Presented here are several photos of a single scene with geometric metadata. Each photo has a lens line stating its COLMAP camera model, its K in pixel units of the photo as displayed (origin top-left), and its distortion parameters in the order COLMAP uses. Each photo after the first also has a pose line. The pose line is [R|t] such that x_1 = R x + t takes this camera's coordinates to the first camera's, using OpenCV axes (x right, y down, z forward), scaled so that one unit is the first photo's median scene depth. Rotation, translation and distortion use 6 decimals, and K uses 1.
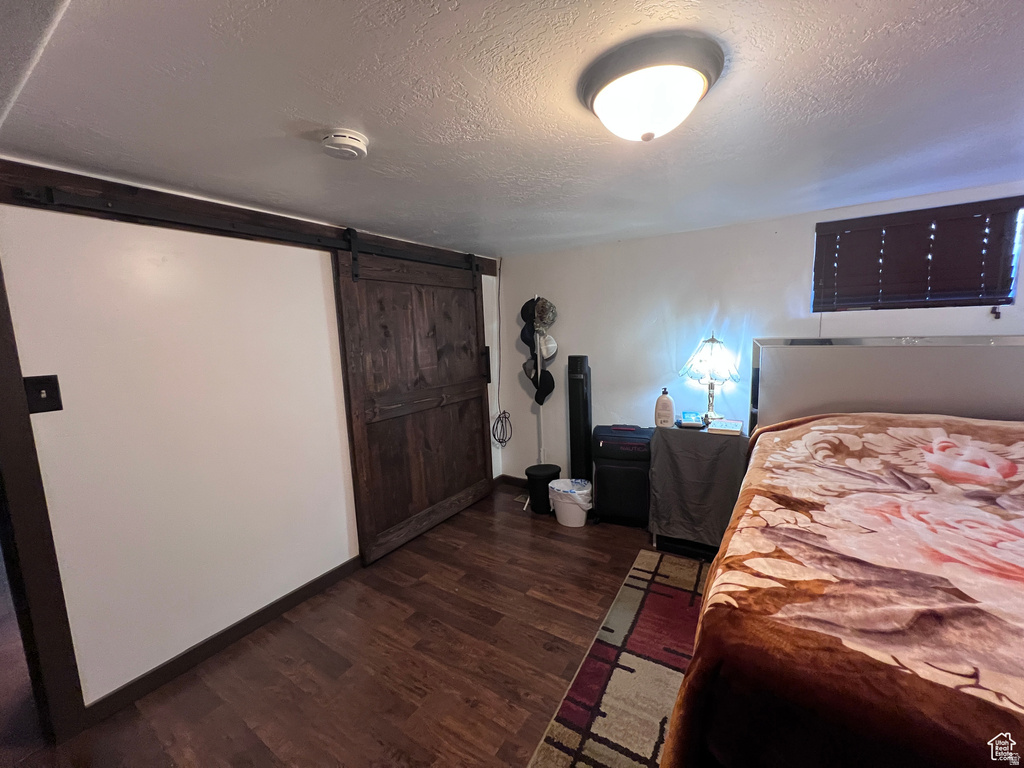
lens RADIAL K [[411.5, 0, 508.5], [0, 411.5, 379.9], [0, 0, 1]] dist [-0.000699, 0.000612]
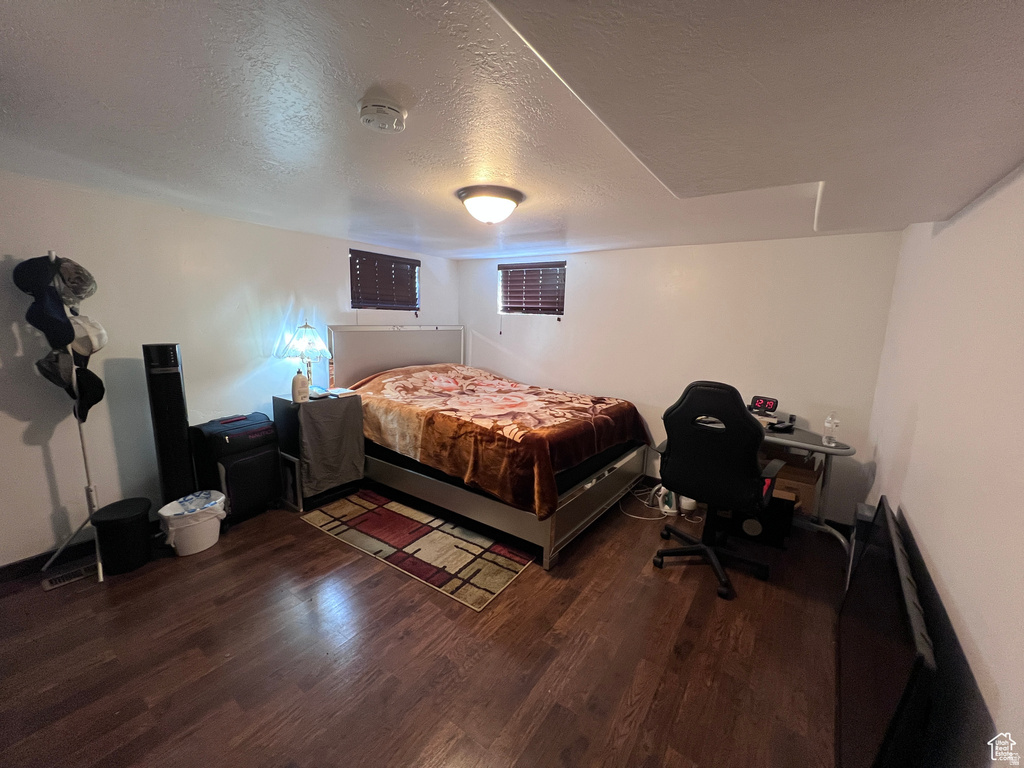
lens RADIAL K [[411.5, 0, 511.7], [0, 411.5, 387.4], [0, 0, 1]] dist [-0.000699, 0.000612]
pose [[0.034123, -0.132337, 0.990617, -0.819262], [0.098309, 0.986832, 0.128445, -0.017455], [-0.994571, 0.093004, 0.046684, 0.418799]]
